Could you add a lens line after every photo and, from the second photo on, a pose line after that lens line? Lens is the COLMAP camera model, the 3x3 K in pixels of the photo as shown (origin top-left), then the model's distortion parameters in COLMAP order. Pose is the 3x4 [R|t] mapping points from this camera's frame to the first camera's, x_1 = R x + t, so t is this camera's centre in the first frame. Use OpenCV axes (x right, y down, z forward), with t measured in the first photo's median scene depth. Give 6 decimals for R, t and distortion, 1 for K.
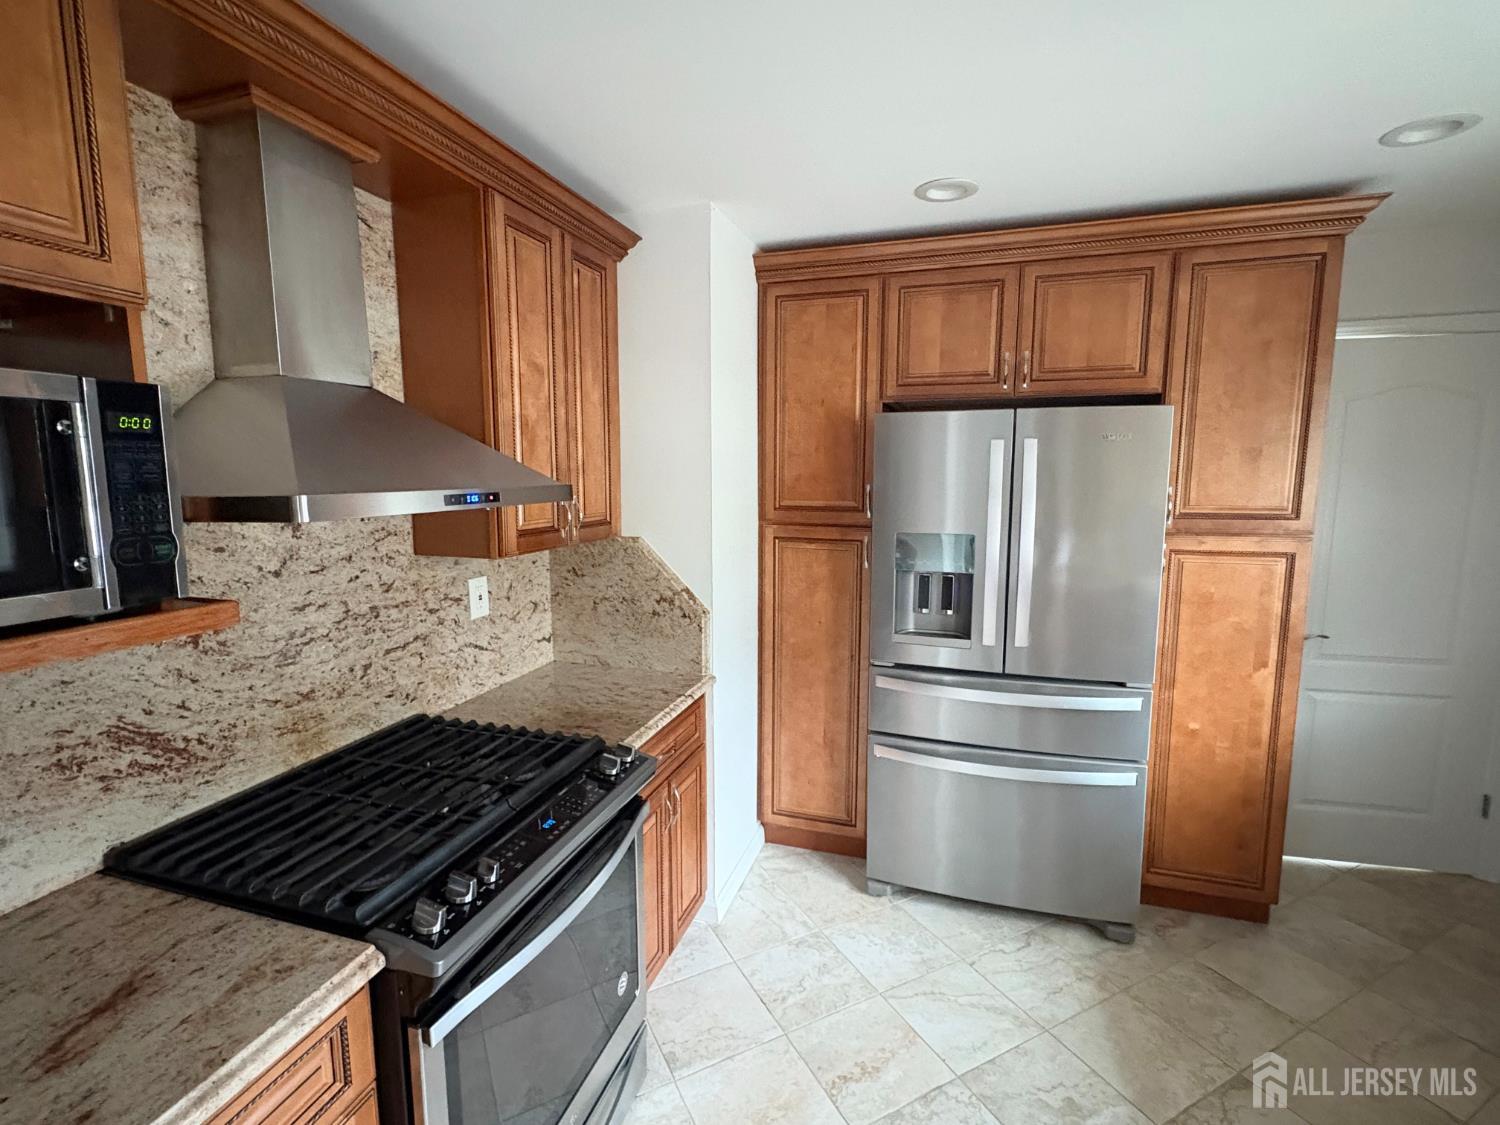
lens RADIAL K [[672.2, 0, 755.5], [0, 672.2, 559.7], [0, 0, 1]] dist [-0.000998, -0.000154]
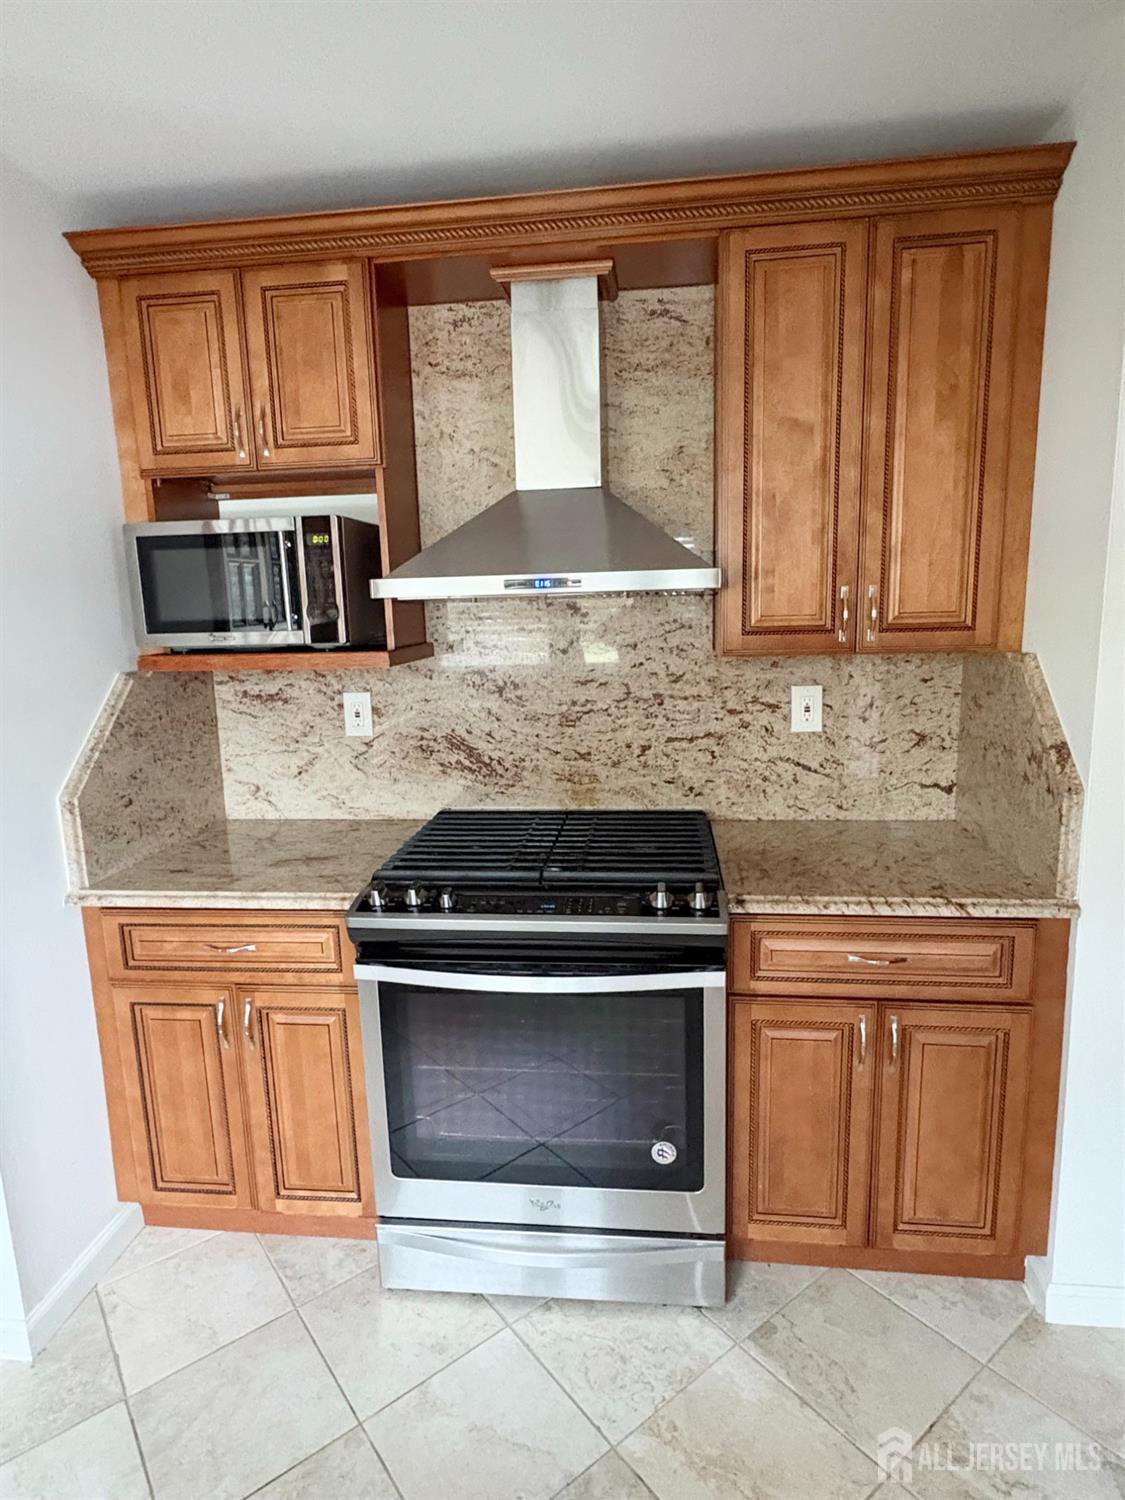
lens RADIAL K [[812.3, 0, 566.1], [0, 812.3, 744.1], [0, 0, 1]] dist [-0.001534, -0.001085]
pose [[0.218118, 0.161220, -0.962514, 0.653140], [-0.100139, 0.984752, 0.142252, -0.020588], [0.970771, 0.065357, 0.230936, 0.565797]]
